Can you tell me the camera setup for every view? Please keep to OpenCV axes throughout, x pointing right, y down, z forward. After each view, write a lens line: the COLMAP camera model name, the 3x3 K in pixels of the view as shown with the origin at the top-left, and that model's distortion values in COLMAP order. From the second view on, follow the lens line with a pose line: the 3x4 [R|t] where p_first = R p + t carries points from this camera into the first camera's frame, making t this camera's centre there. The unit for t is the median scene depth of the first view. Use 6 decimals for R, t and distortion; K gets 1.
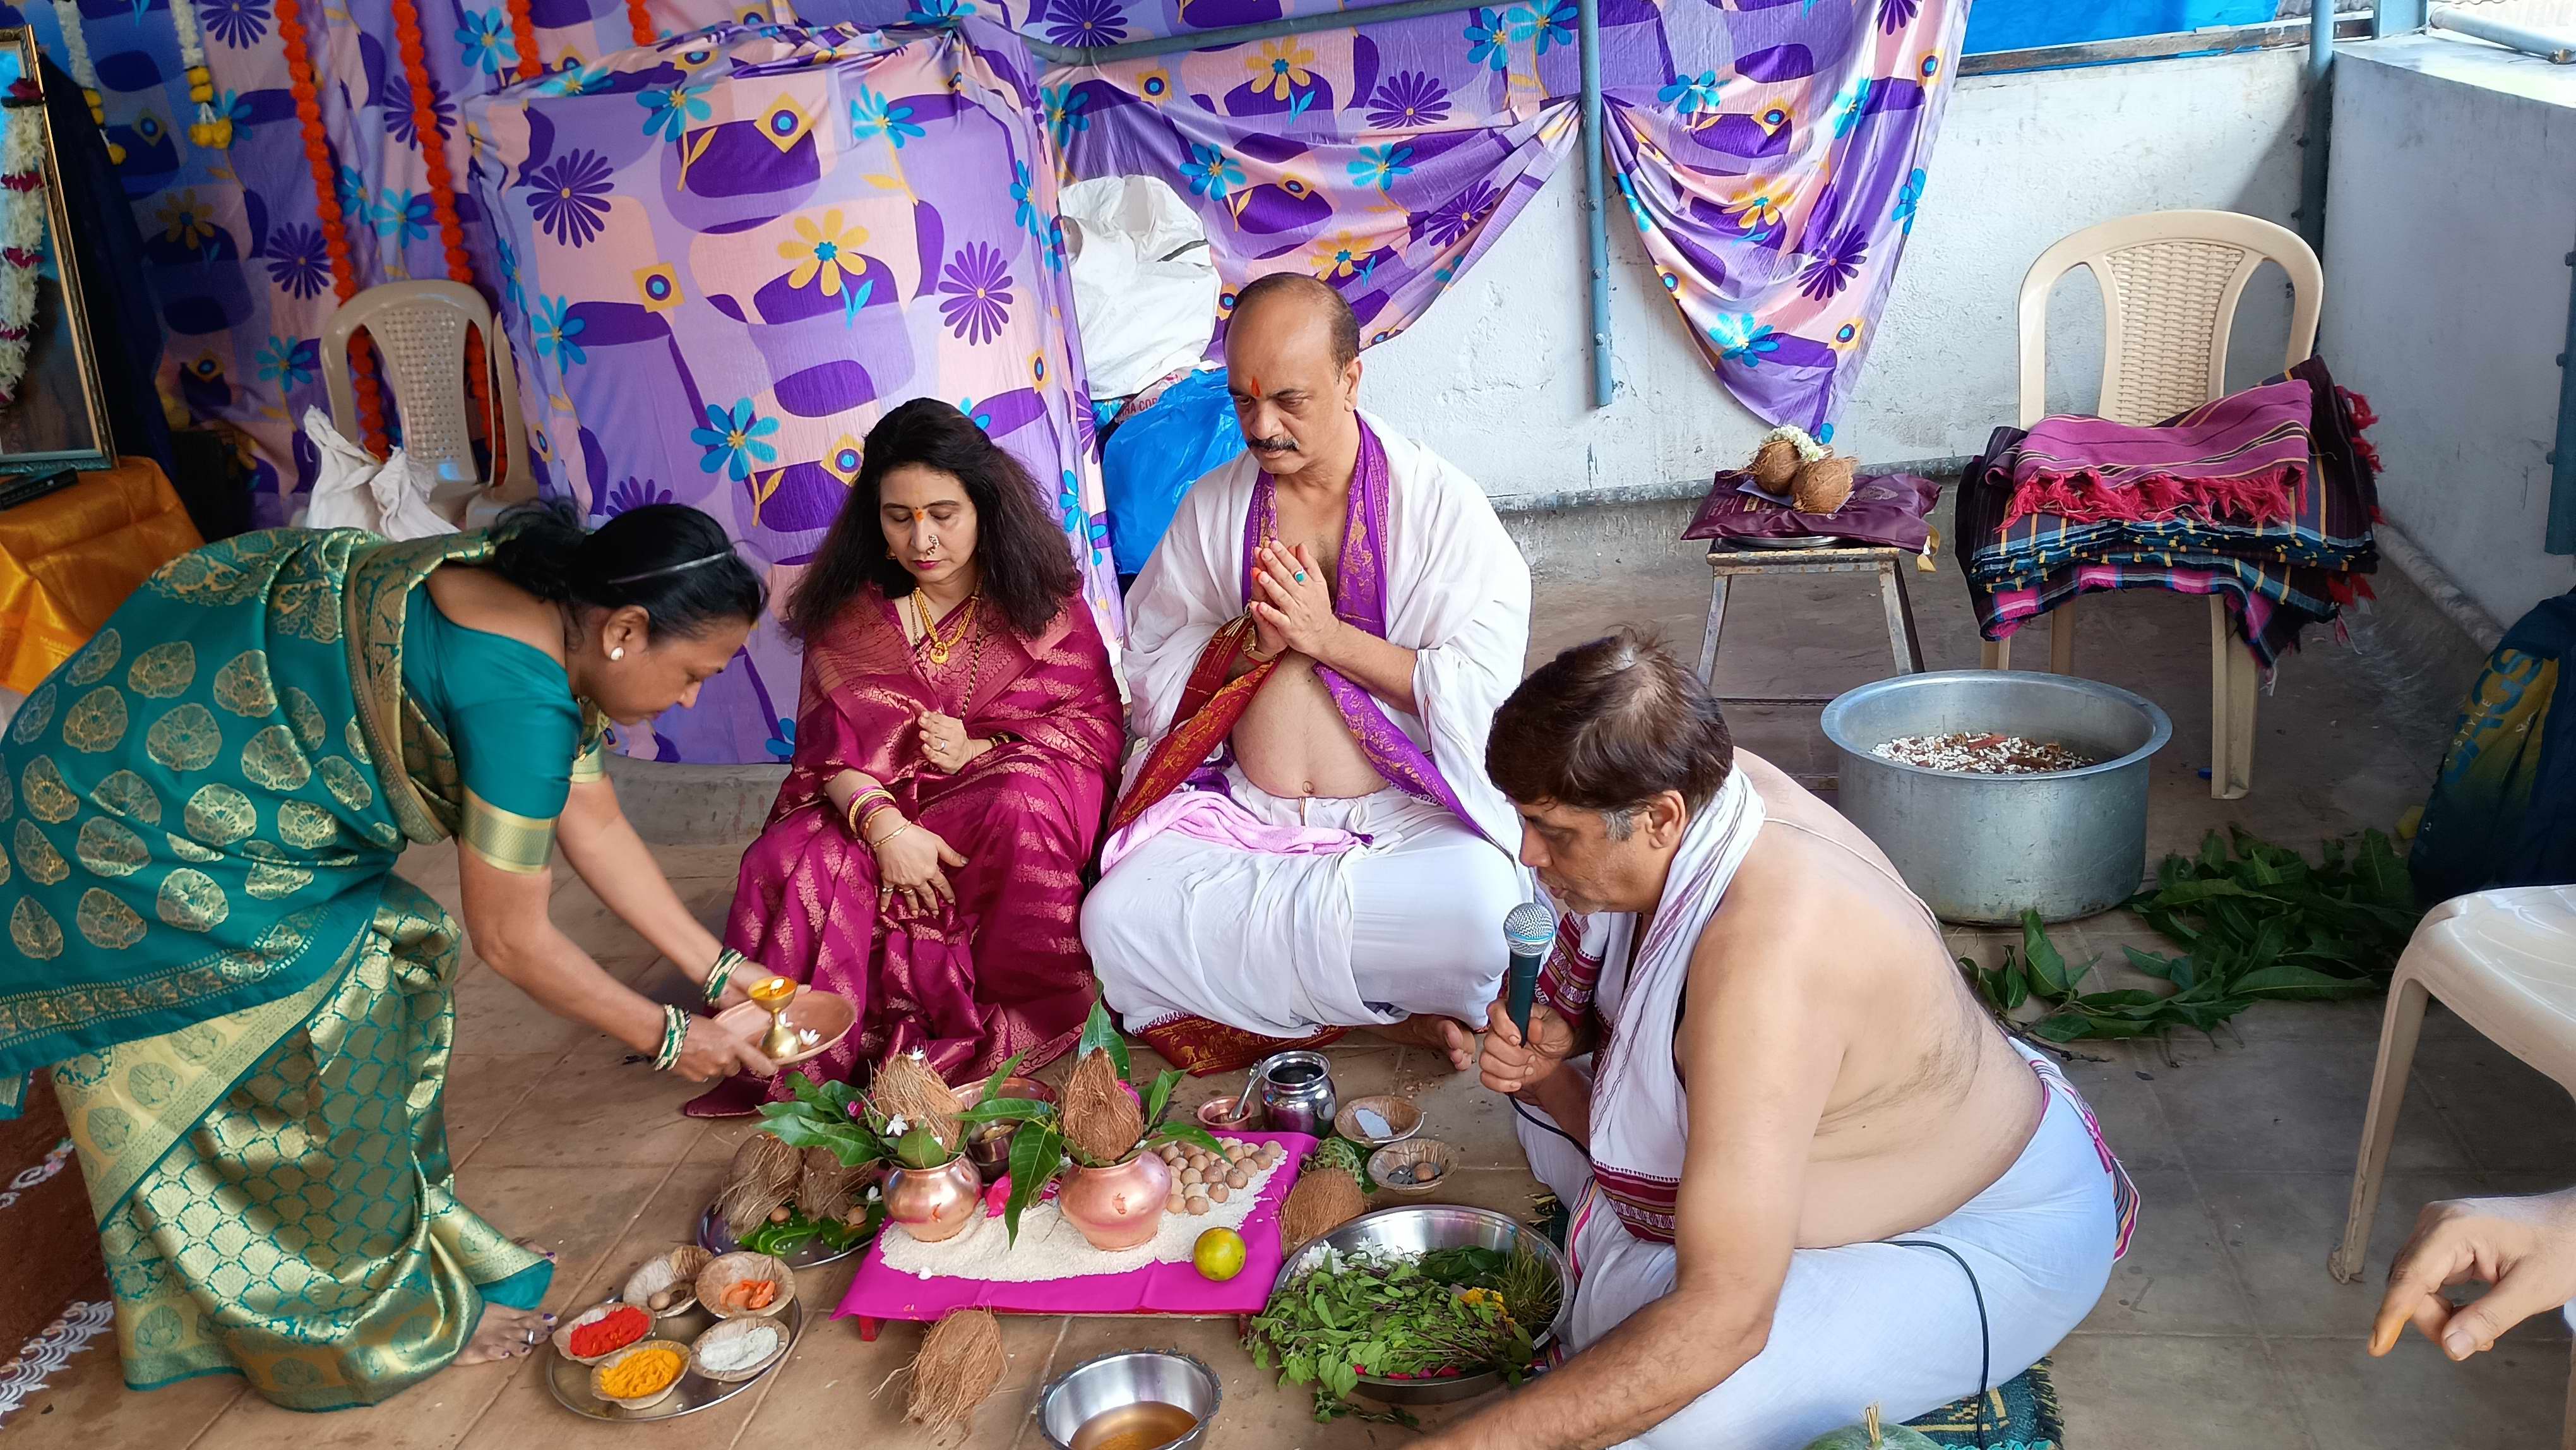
lens RADIAL K [[1978.3, 0, 1282.0], [0, 1978.3, 753.2], [0, 0, 1]] dist [0.059109, -0.087738]
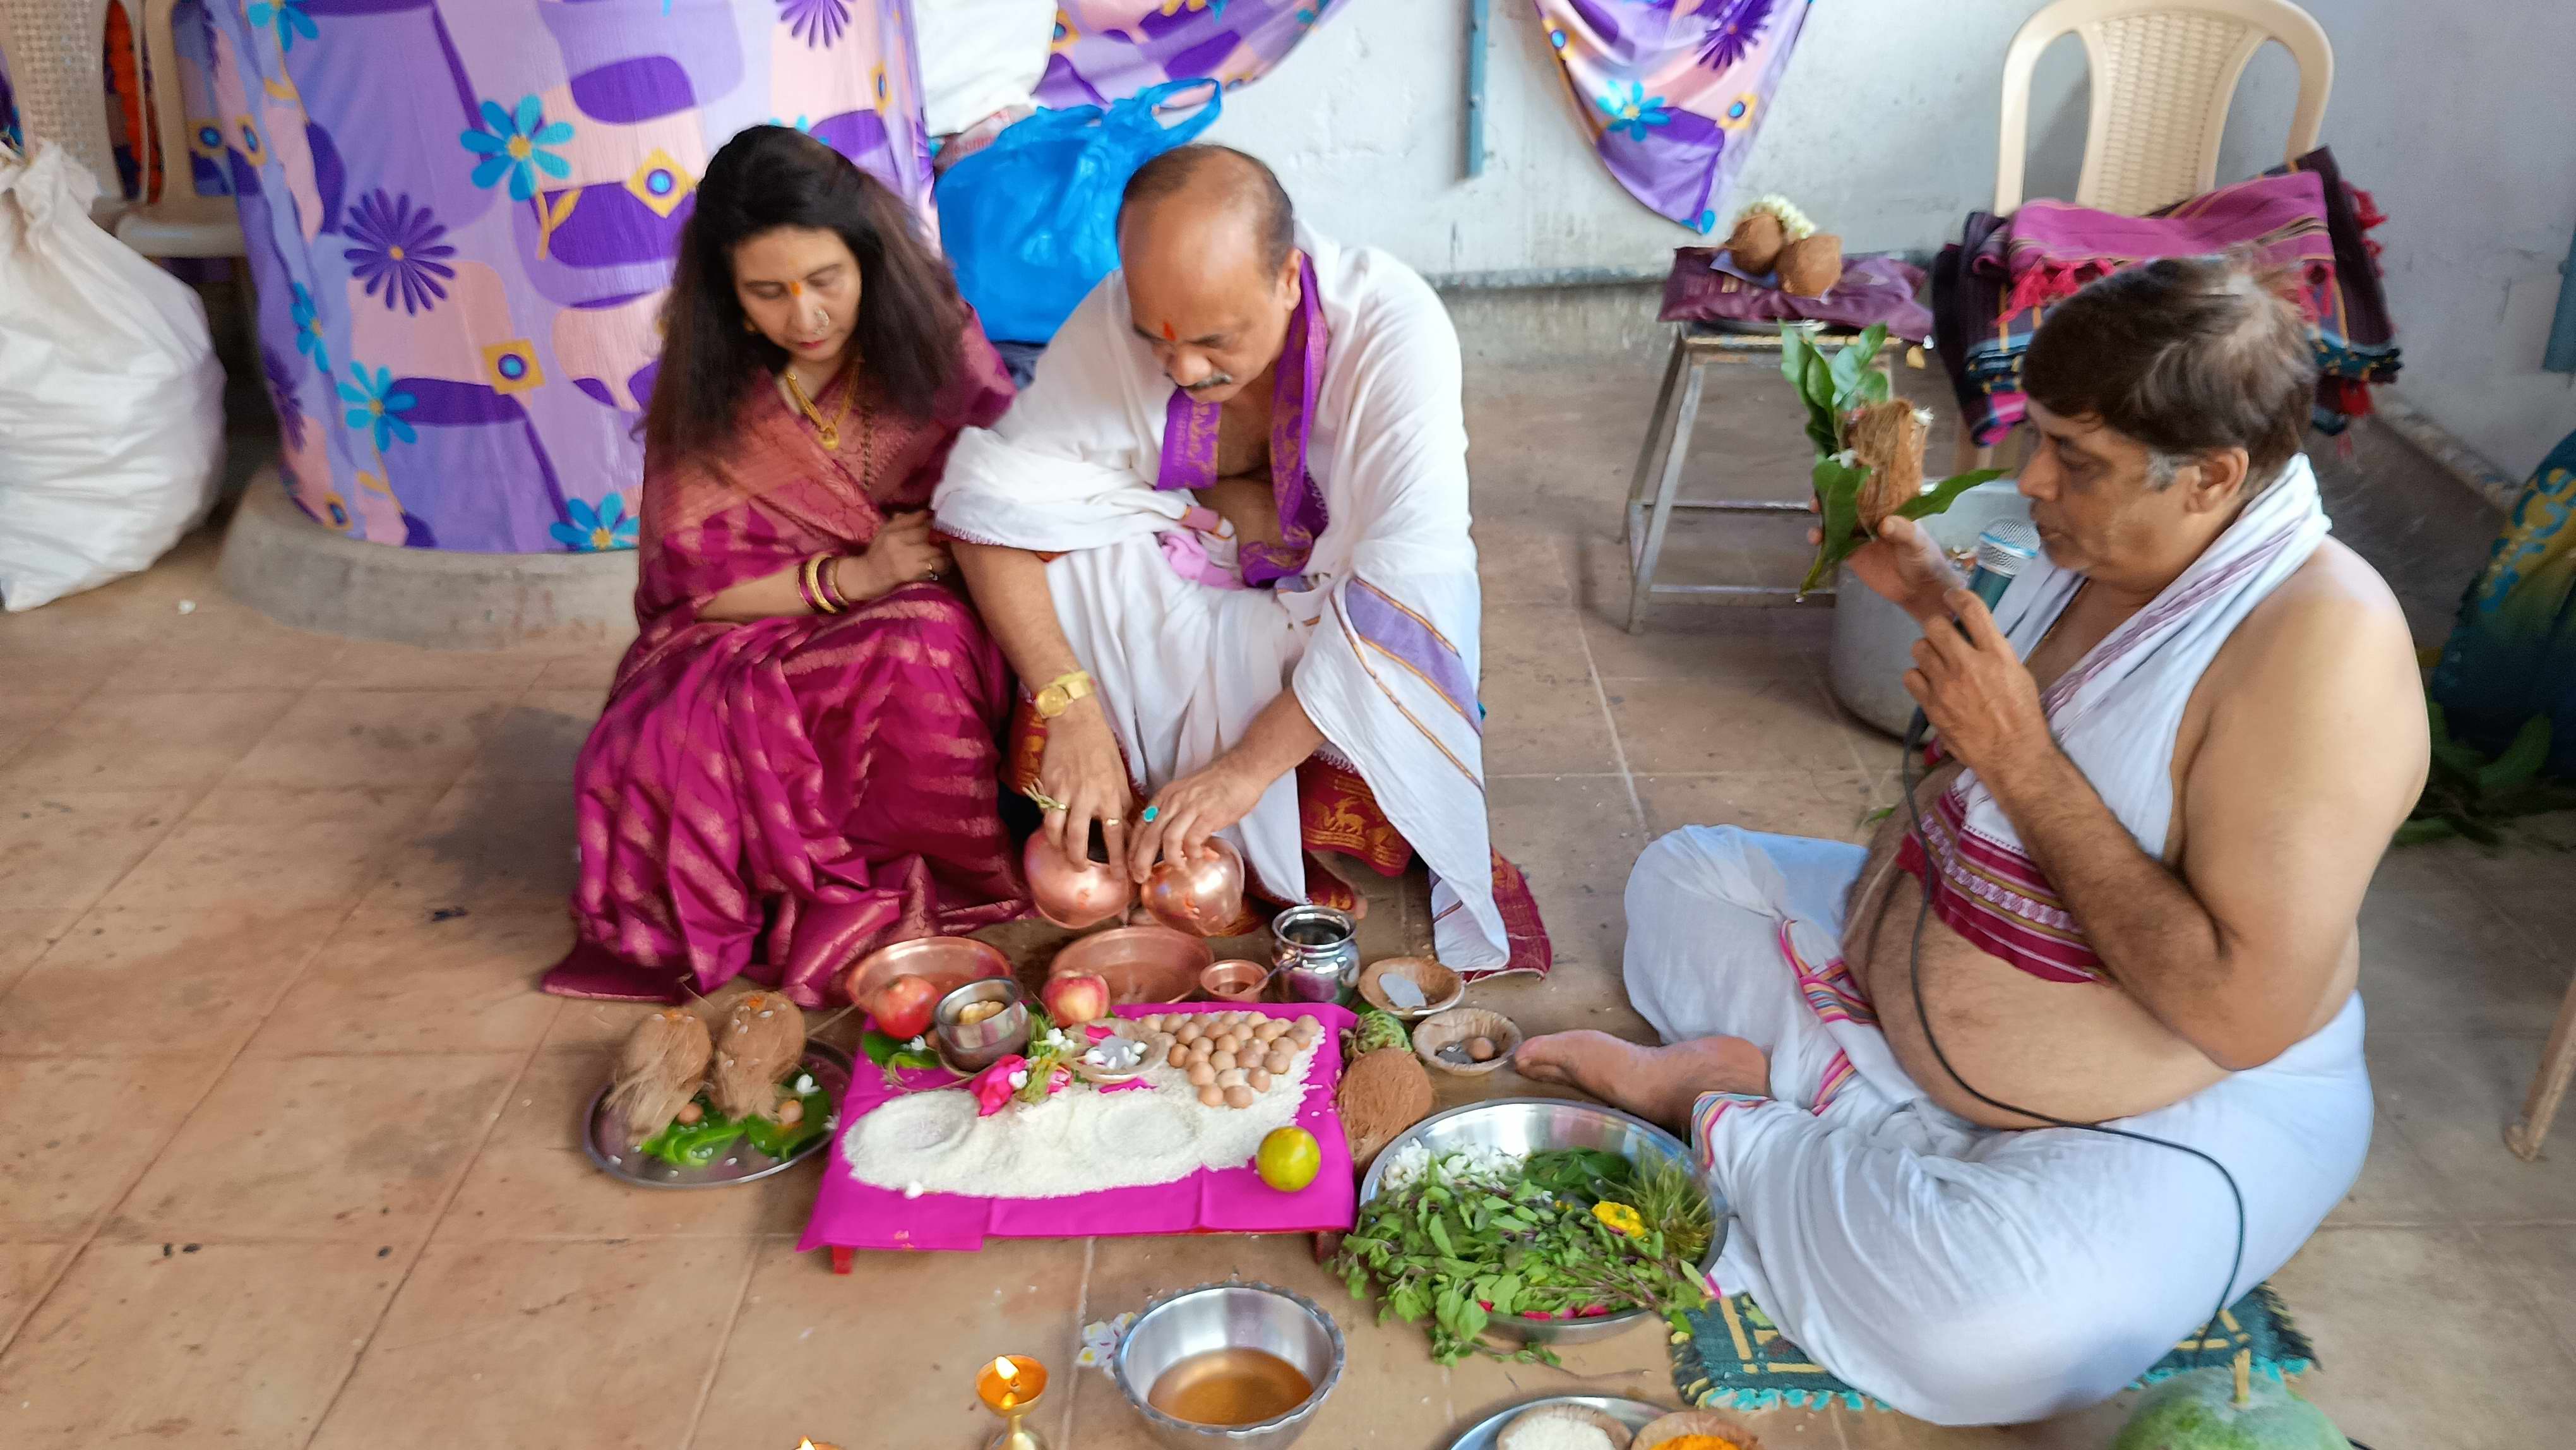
lens RADIAL K [[2000.8, 0, 1257.4], [0, 2000.8, 738.6], [0, 0, 1]] dist [0.061681, -0.085032]
pose [[0.985911, 0.007151, 0.167119, -0.115598], [-0.021629, 0.996149, 0.084972, 0.005212], [-0.165868, -0.087389, 0.982268, 0.125647]]
